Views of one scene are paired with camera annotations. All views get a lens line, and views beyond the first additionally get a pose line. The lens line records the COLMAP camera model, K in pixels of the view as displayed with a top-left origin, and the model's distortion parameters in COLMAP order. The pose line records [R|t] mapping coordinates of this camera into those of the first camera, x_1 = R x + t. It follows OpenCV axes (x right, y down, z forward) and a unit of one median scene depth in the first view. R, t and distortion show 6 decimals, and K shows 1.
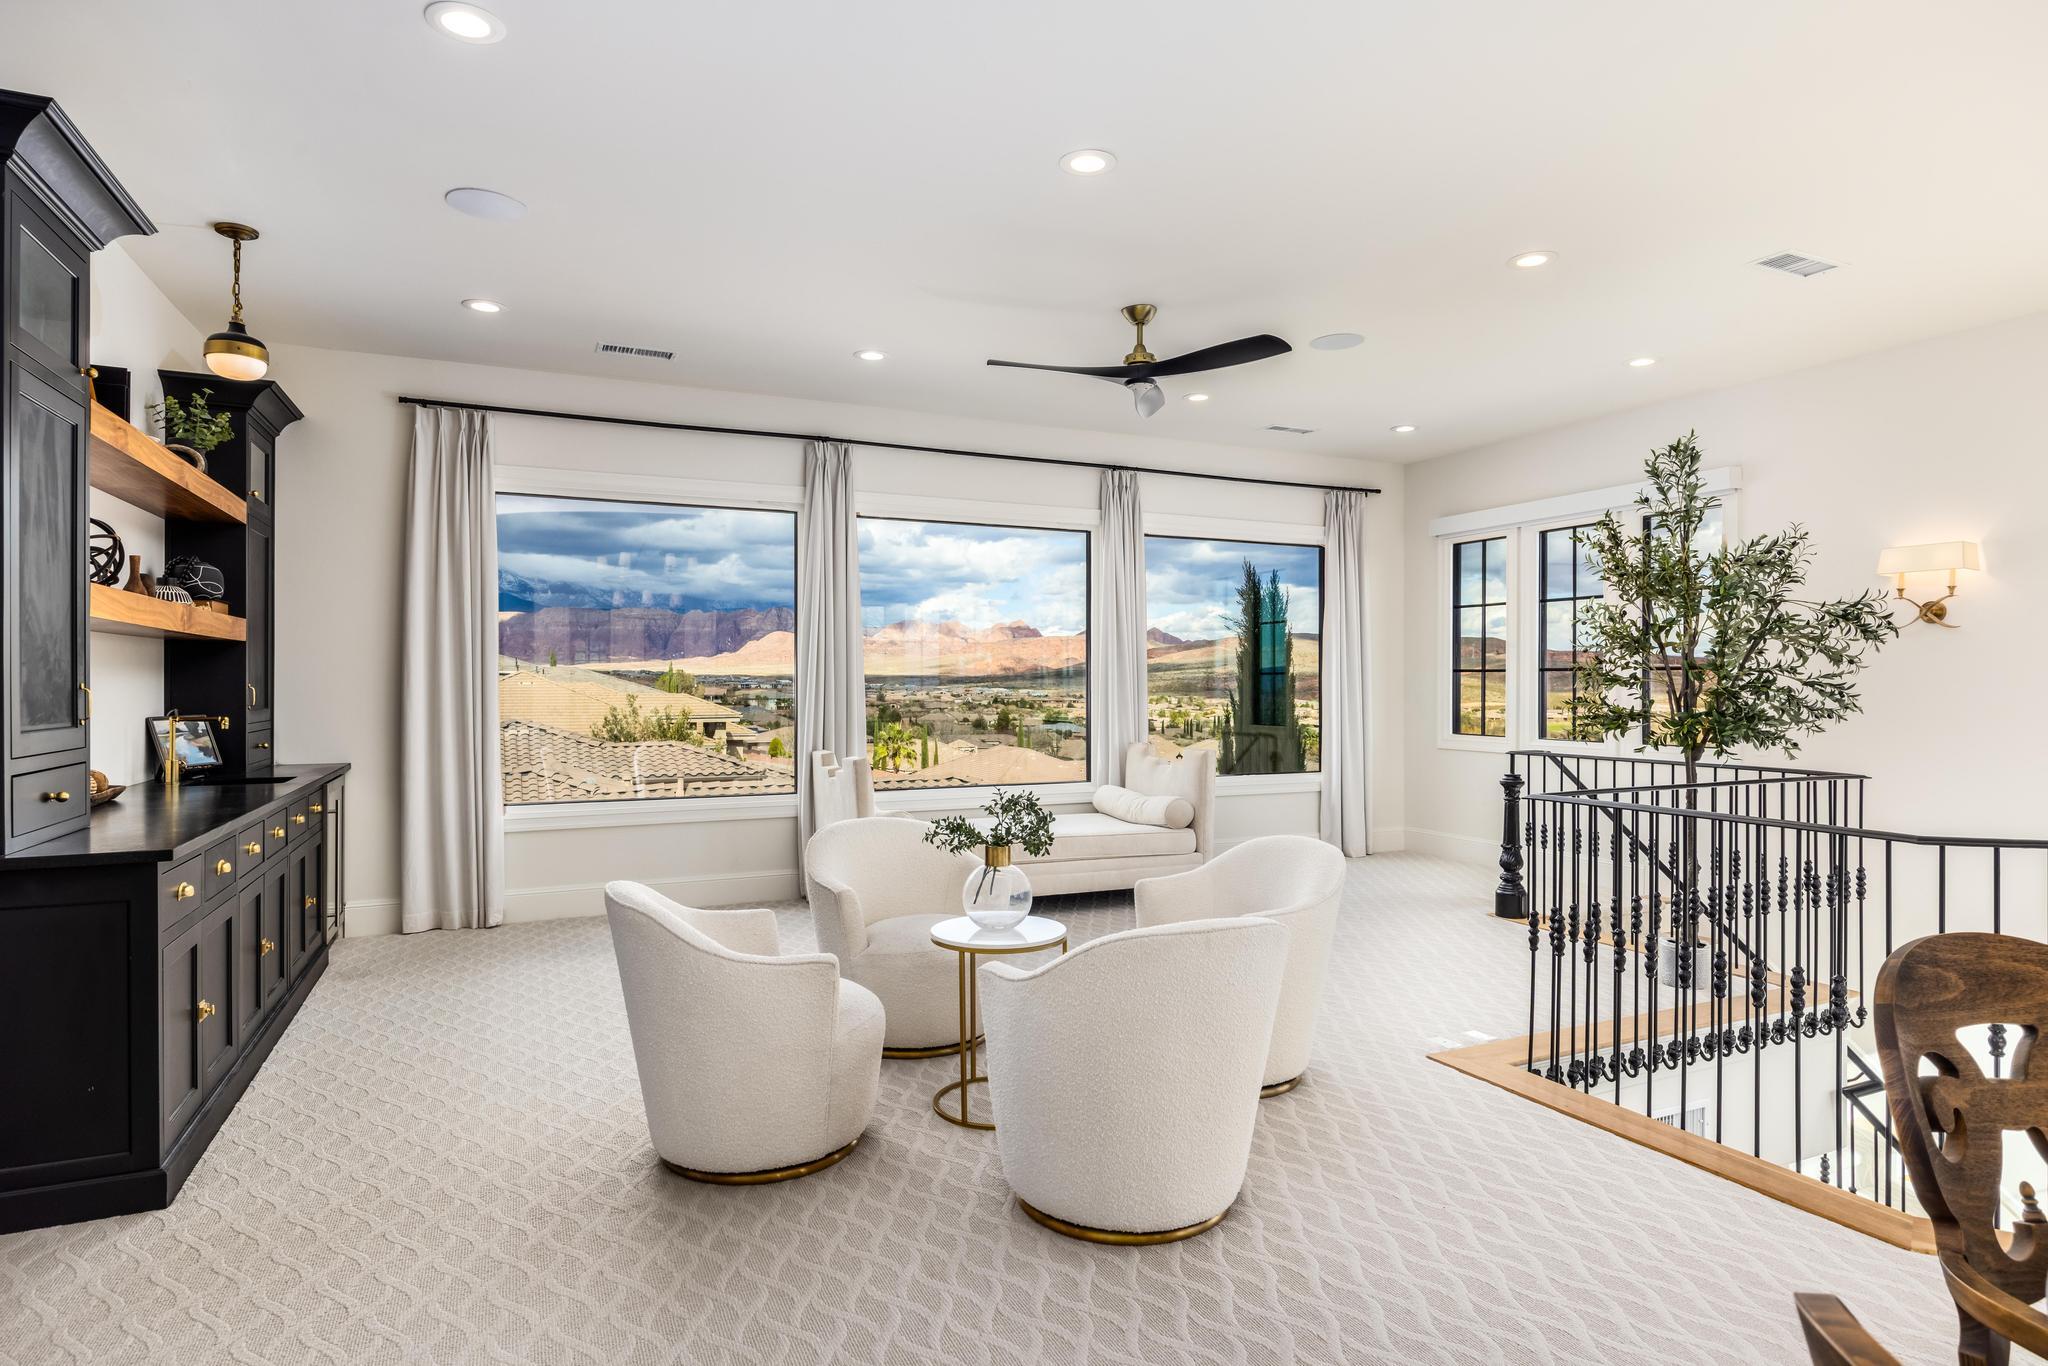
lens RADIAL K [[1152.9, 0, 1026.9], [0, 1152.9, 669.5], [0, 0, 1]] dist [-0.002634, -0.000765]
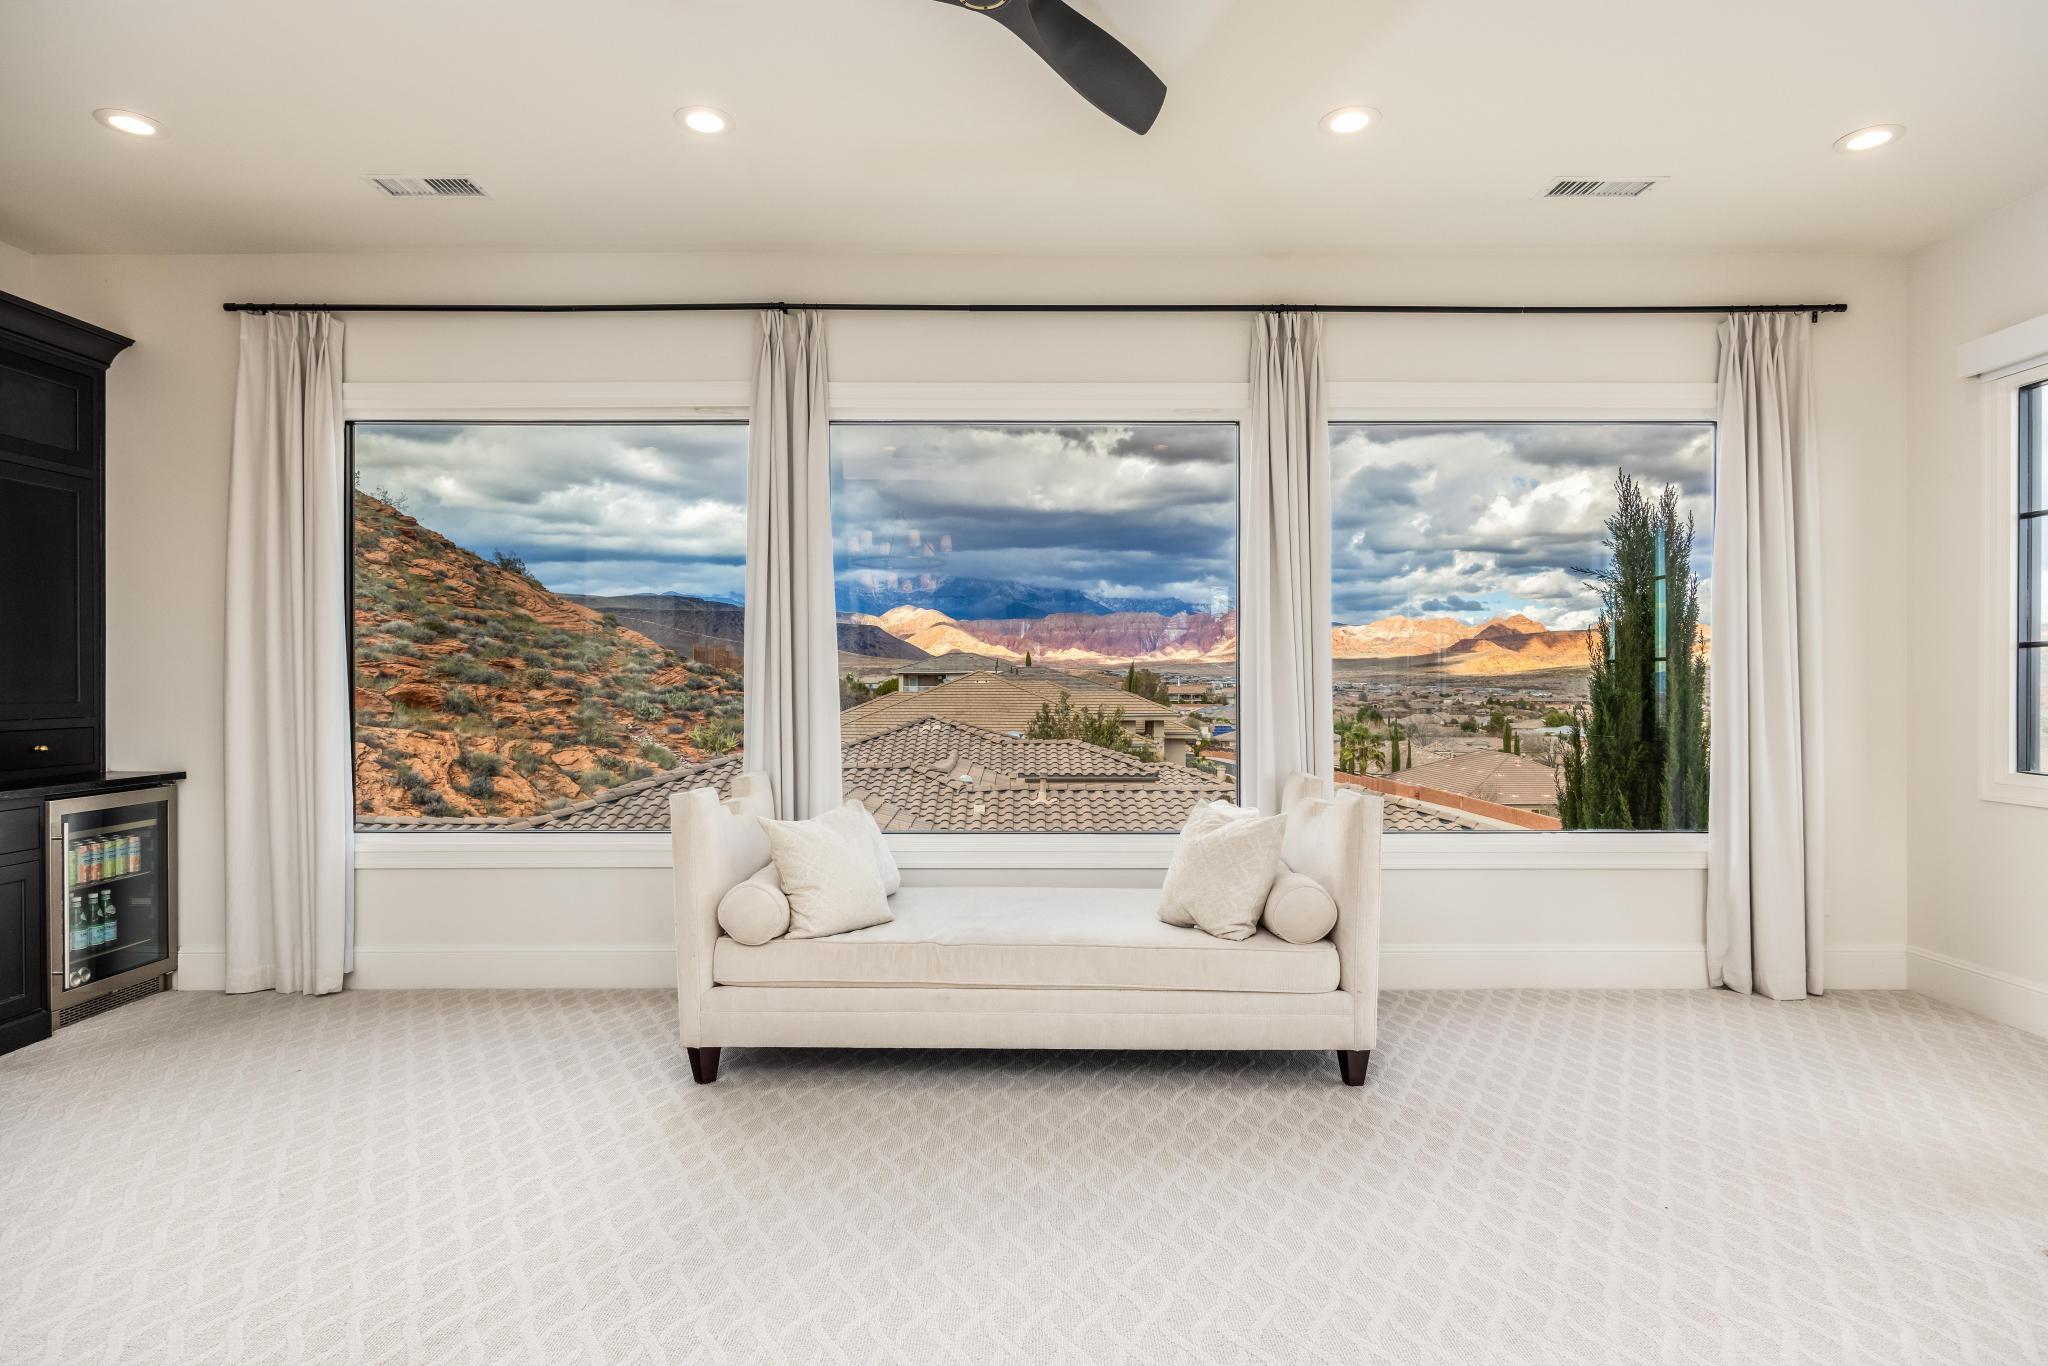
lens RADIAL K [[1111.3, 0, 1019.2], [0, 1111.3, 679.7], [0, 0, 1]] dist [0.000735, 0.000157]
pose [[0.904985, -0.001053, -0.425441, 0.183223], [0.004948, 0.999955, 0.008051, 0.009821], [0.425414, -0.009391, 0.904950, 0.383351]]
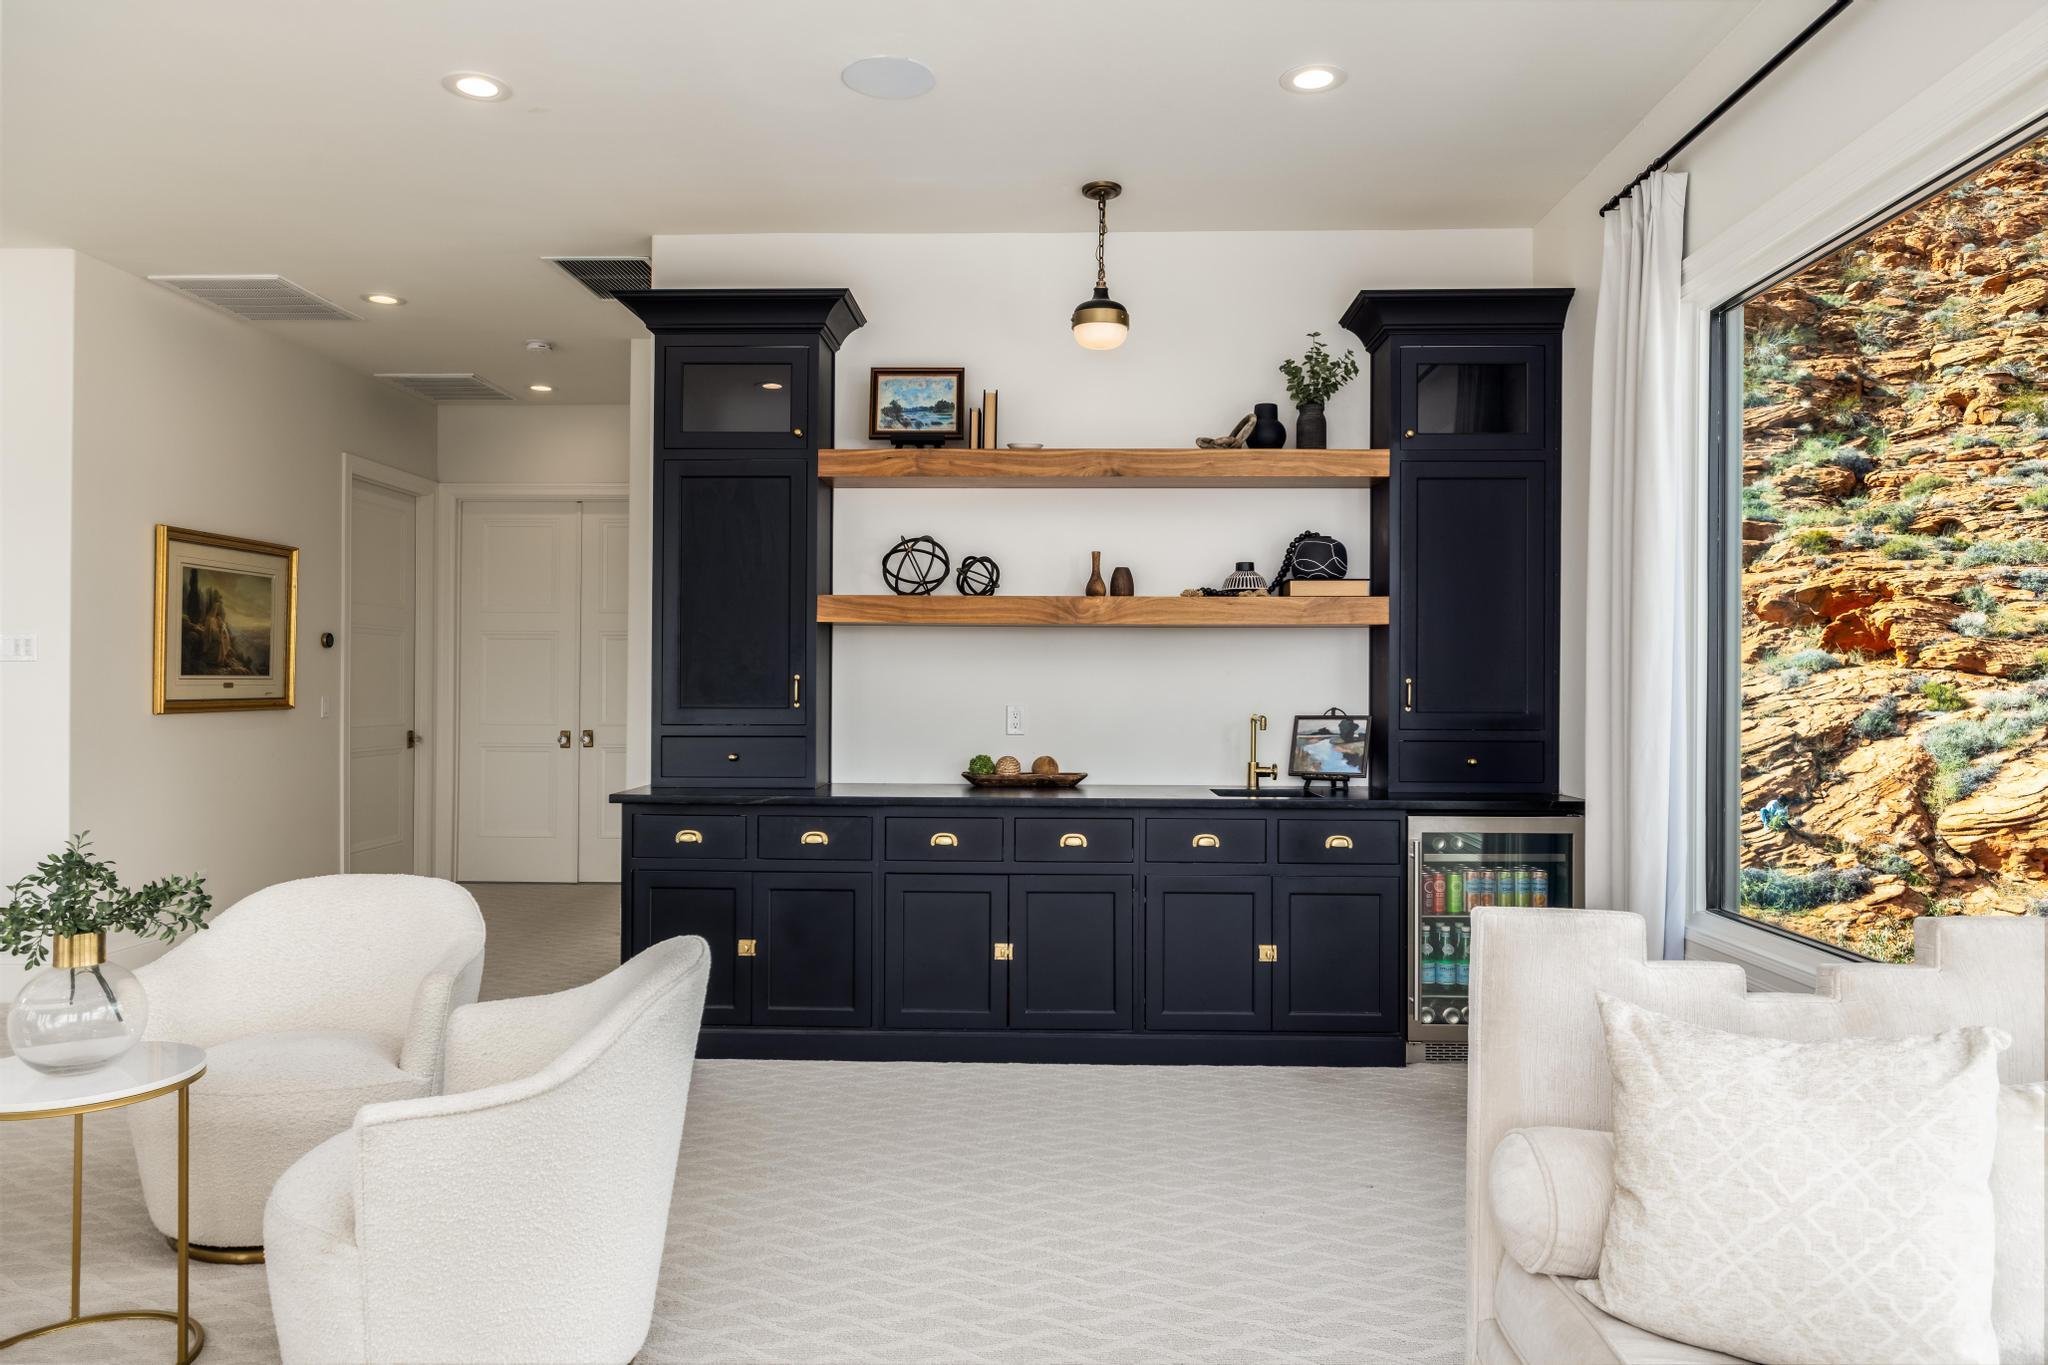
lens RADIAL K [[1336.3, 0, 1024.1], [0, 1336.3, 683.4], [0, 0, 1]] dist [0.008966, -0.000832]
pose [[-0.440868, -0.003745, -0.897564, 0.160025], [0.003818, 0.999974, -0.006048, 0.012389], [0.897564, -0.006093, -0.440842, 0.730161]]
